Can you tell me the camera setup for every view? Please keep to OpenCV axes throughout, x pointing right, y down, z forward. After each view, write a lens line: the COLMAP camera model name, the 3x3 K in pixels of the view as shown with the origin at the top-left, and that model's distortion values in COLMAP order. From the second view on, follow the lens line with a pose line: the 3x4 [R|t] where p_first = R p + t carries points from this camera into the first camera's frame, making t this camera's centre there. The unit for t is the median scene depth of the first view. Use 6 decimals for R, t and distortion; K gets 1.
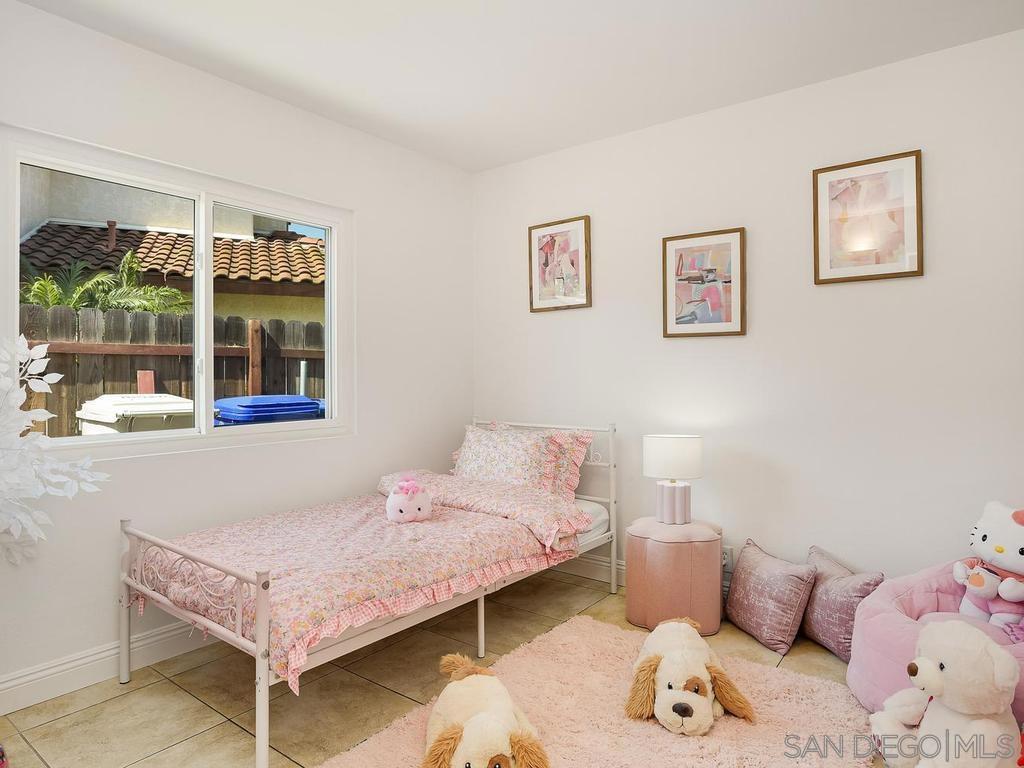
lens RADIAL K [[611.8, 0, 512.3], [0, 611.8, 378.9], [0, 0, 1]] dist [0.000583, 0.000522]
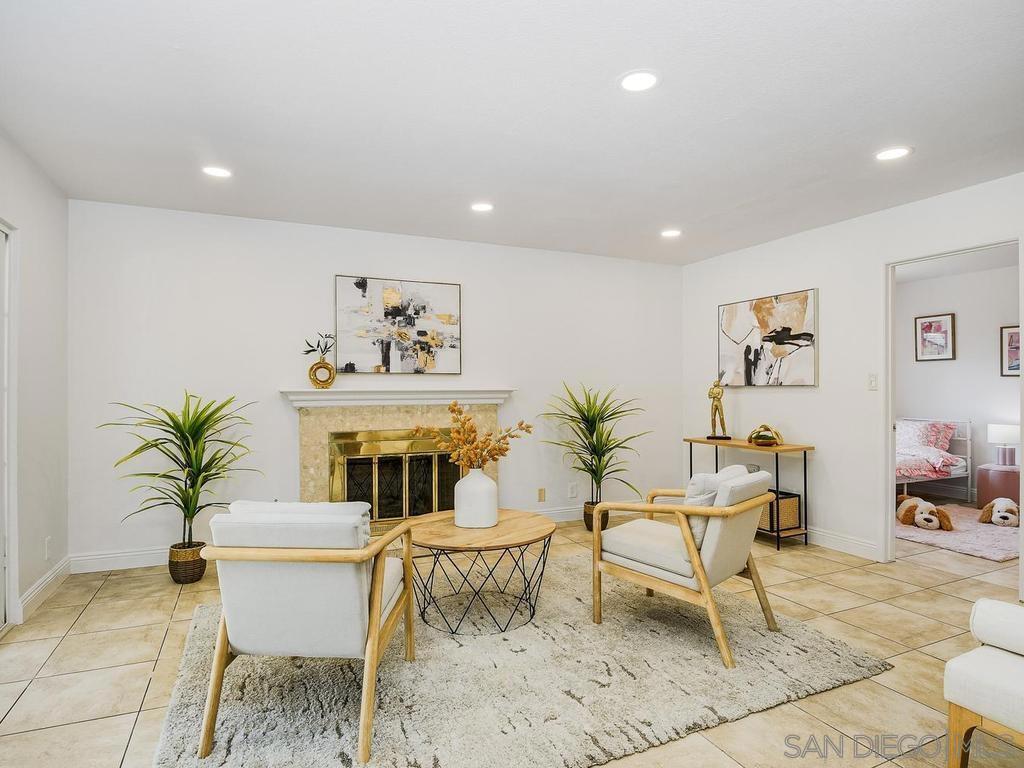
lens RADIAL K [[611.8, 0, 512.1], [0, 611.8, 387.5], [0, 0, 1]] dist [0.000583, 0.000522]
pose [[0.899104, 0.006505, -0.437686, -0.311163], [-0.008507, 0.999960, -0.002612, -0.012970], [0.437652, 0.006072, 0.899124, -1.490264]]
